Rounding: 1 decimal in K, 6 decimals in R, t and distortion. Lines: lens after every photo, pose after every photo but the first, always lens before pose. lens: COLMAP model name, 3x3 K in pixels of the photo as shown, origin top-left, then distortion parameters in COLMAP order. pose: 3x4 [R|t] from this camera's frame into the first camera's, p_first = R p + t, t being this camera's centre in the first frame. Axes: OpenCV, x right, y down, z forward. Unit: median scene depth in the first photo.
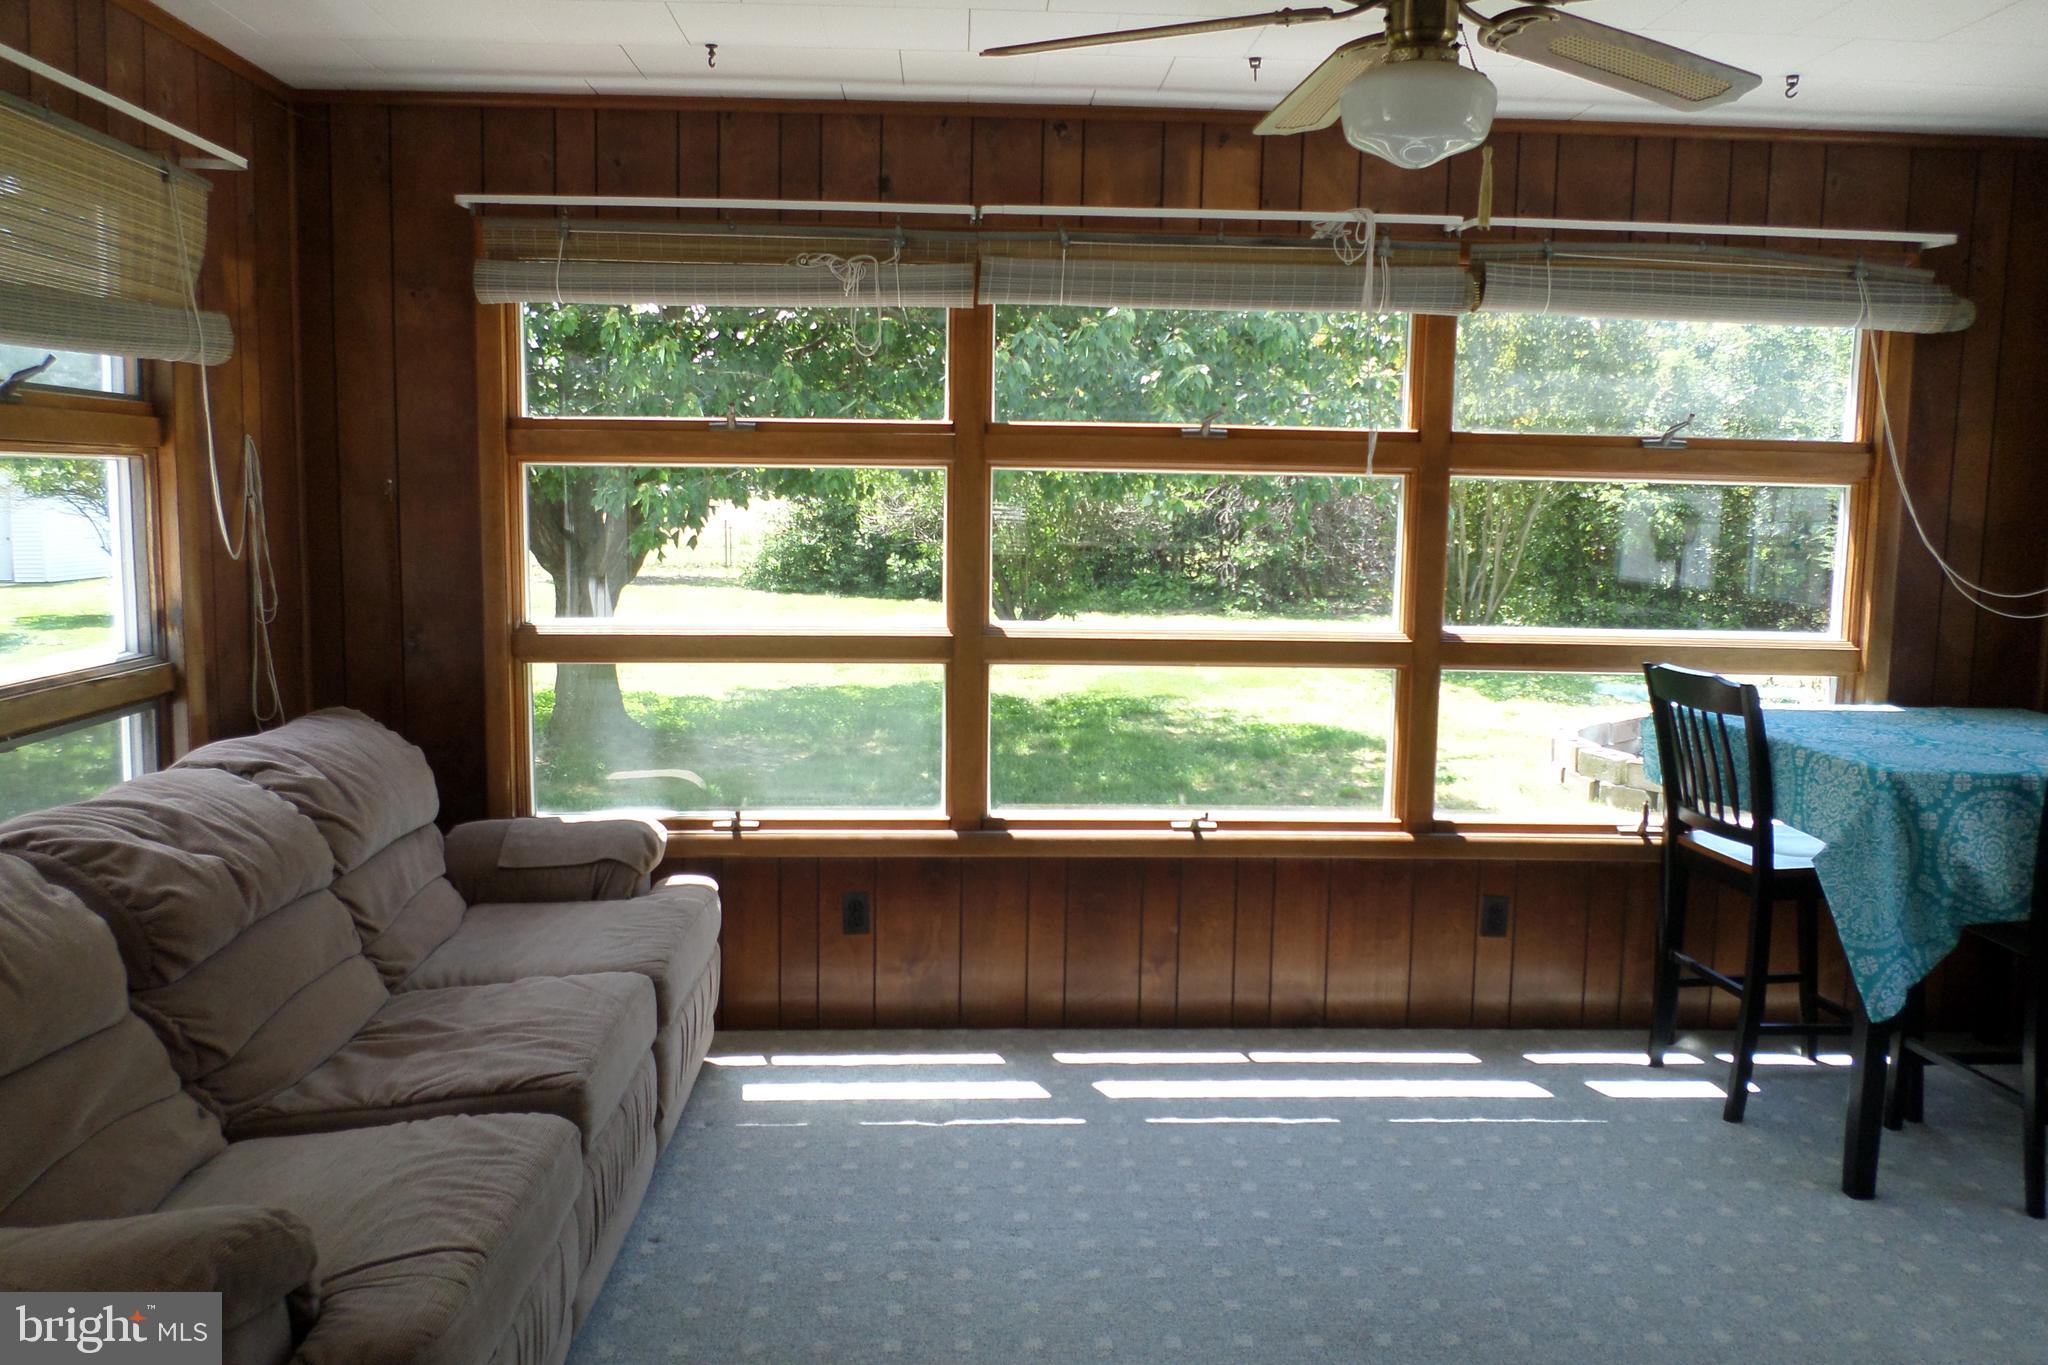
lens RADIAL K [[1571.9, 0, 1027.4], [0, 1571.9, 671.4], [0, 0, 1]] dist [0.002178, -0.010921]
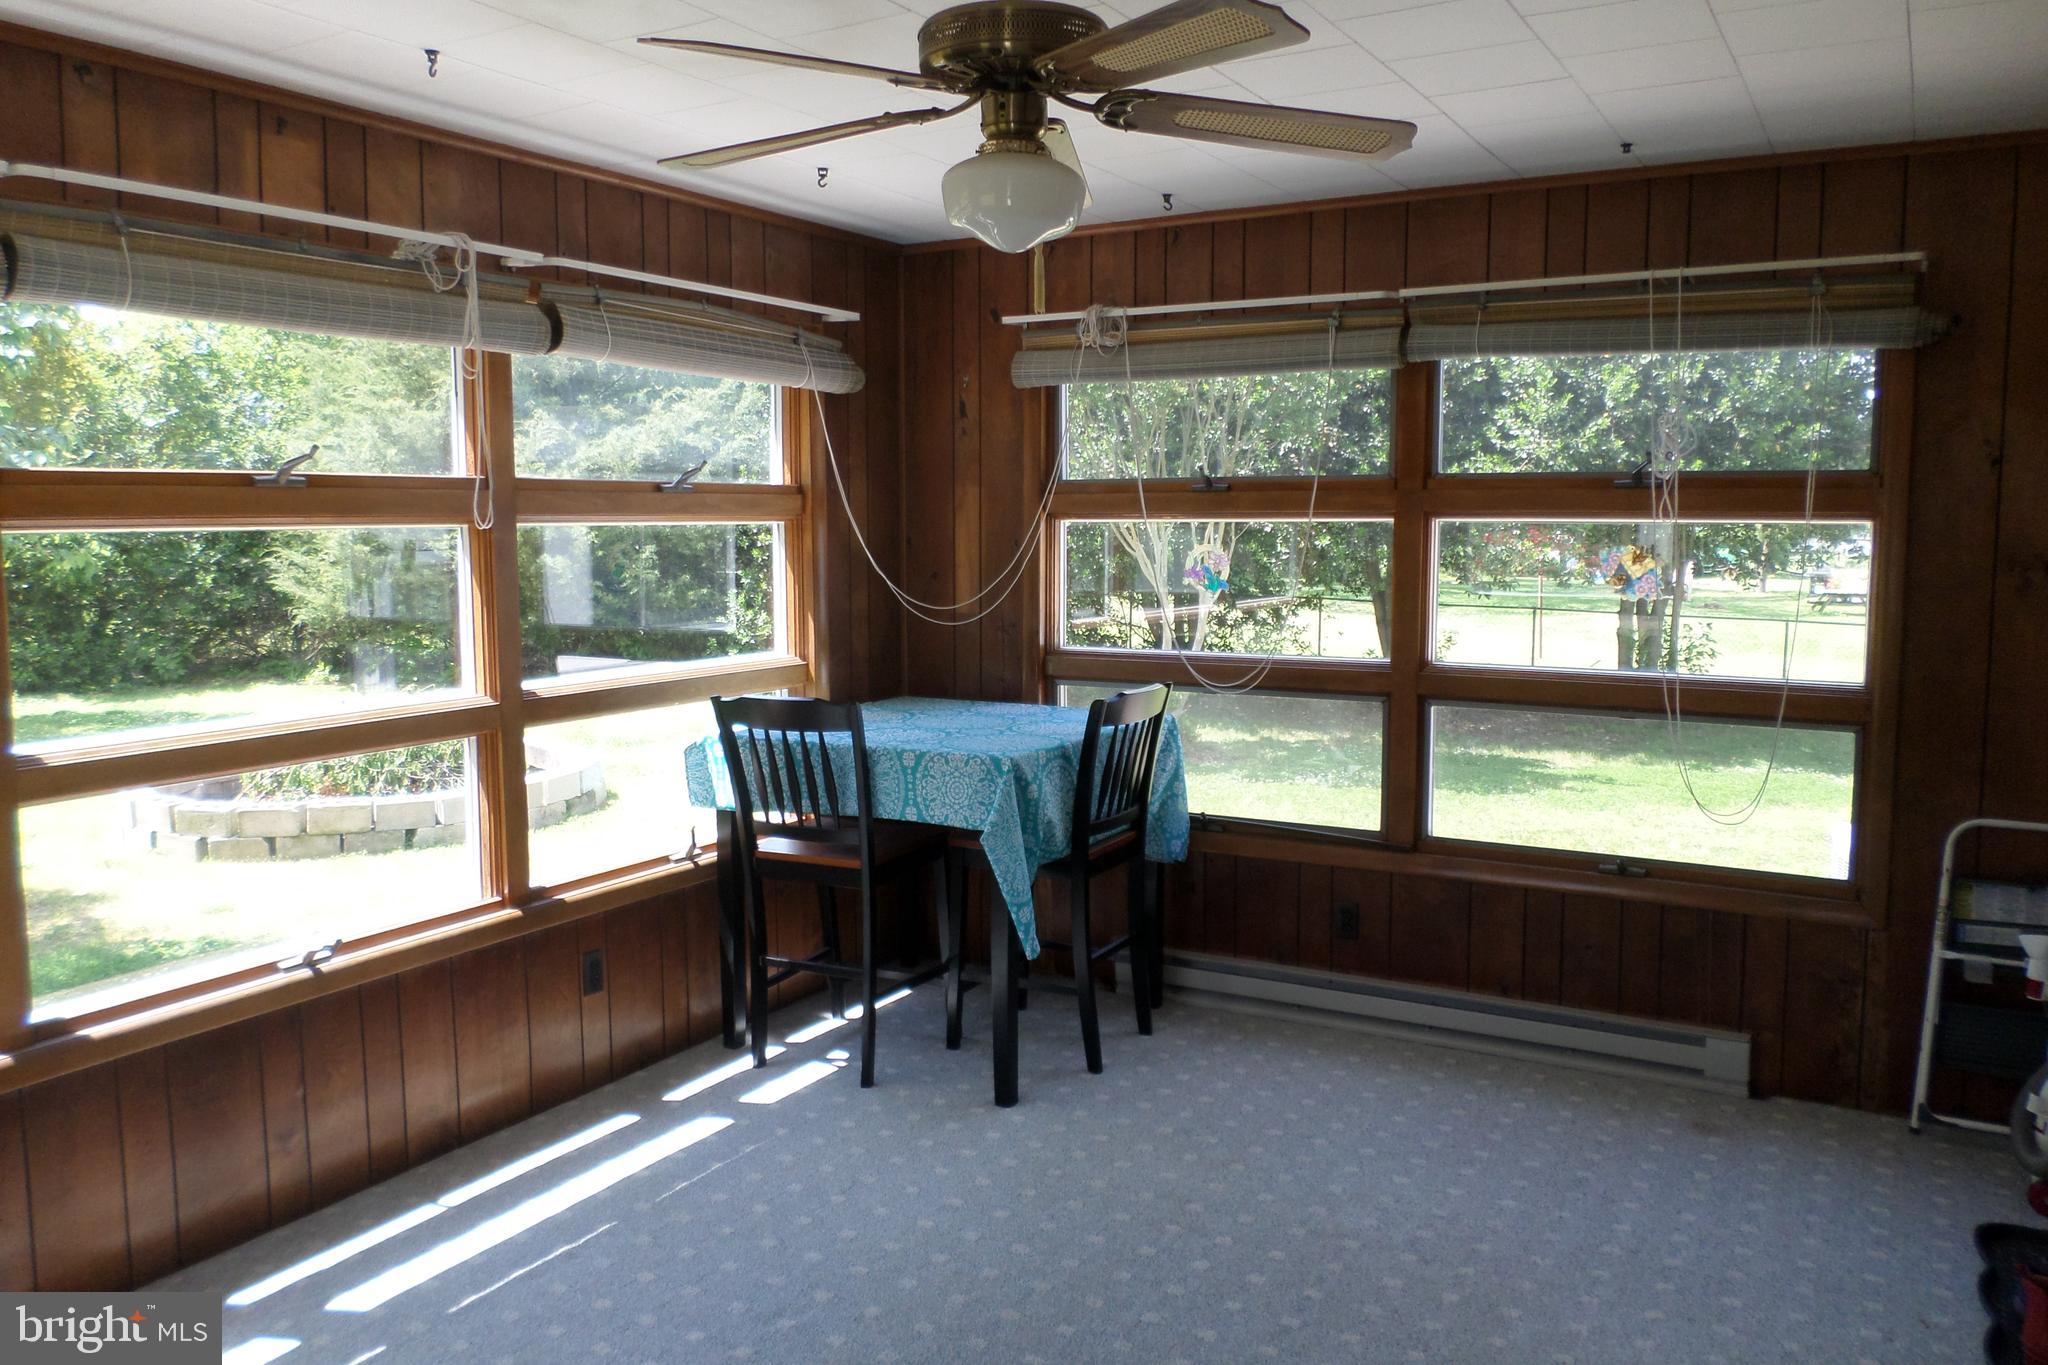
lens RADIAL K [[1571.9, 0, 1015.8], [0, 1571.9, 678.0], [0, 0, 1]] dist [0.002178, -0.010921]
pose [[0.548013, -0.109854, 0.829225, -0.374446], [0.115939, 0.991746, 0.054763, -0.052099], [-0.828396, 0.066129, 0.556226, 0.244619]]
